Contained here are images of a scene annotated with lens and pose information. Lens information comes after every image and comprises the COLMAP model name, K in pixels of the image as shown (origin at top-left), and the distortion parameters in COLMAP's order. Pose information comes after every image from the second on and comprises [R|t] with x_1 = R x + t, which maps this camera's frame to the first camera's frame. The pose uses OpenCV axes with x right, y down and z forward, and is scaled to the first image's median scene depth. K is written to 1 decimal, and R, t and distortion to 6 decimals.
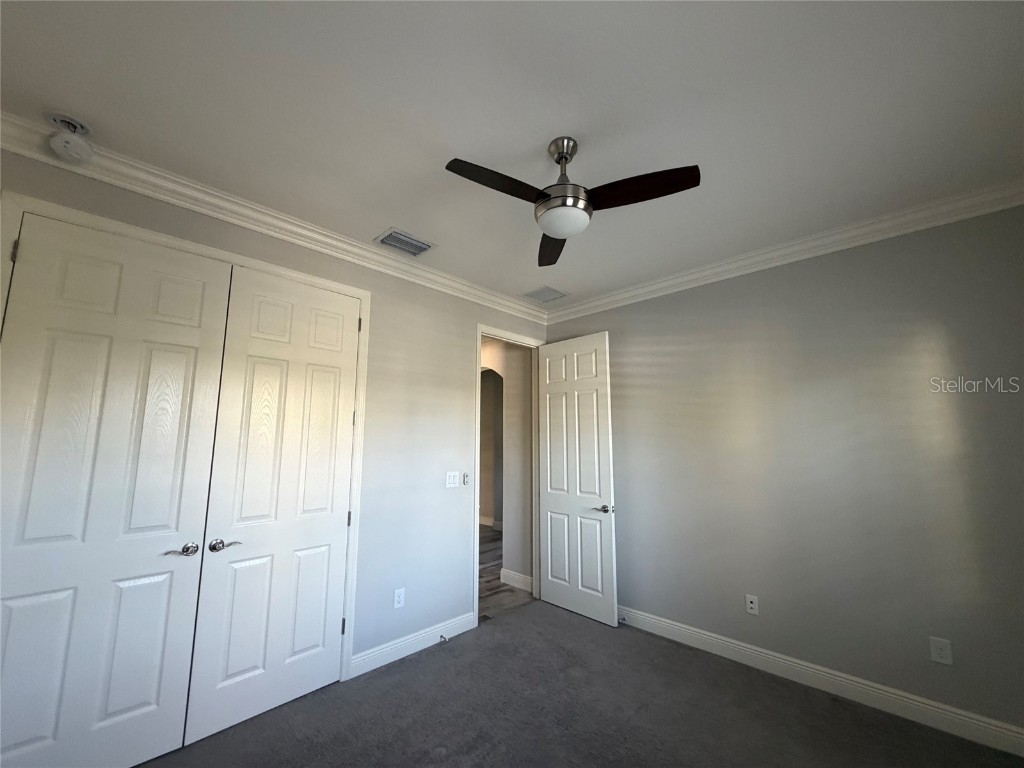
lens RADIAL K [[409.0, 0, 512.5], [0, 409.0, 385.2], [0, 0, 1]] dist [0.001383, -0.000059]
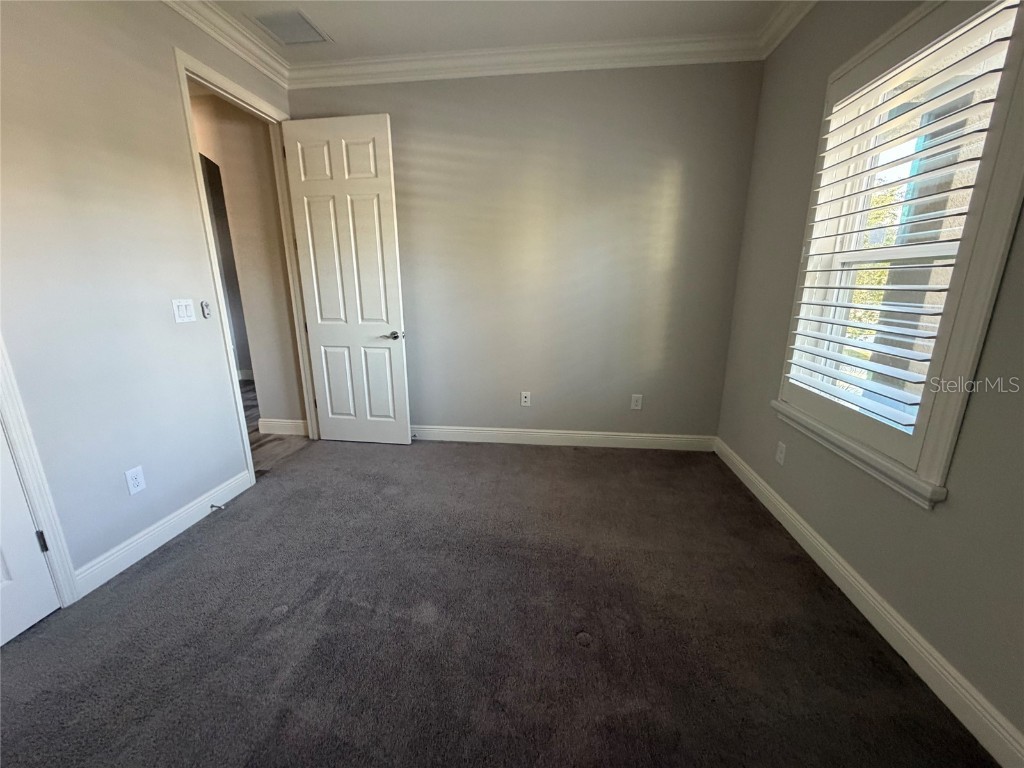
lens RADIAL K [[409.0, 0, 511.4], [0, 409.0, 383.1], [0, 0, 1]] dist [0.001383, -0.000059]
pose [[0.791953, -0.153480, 0.590977, -0.129047], [-0.079642, 0.933656, 0.349203, 0.058120], [-0.605365, -0.323620, 0.727189, 0.129027]]
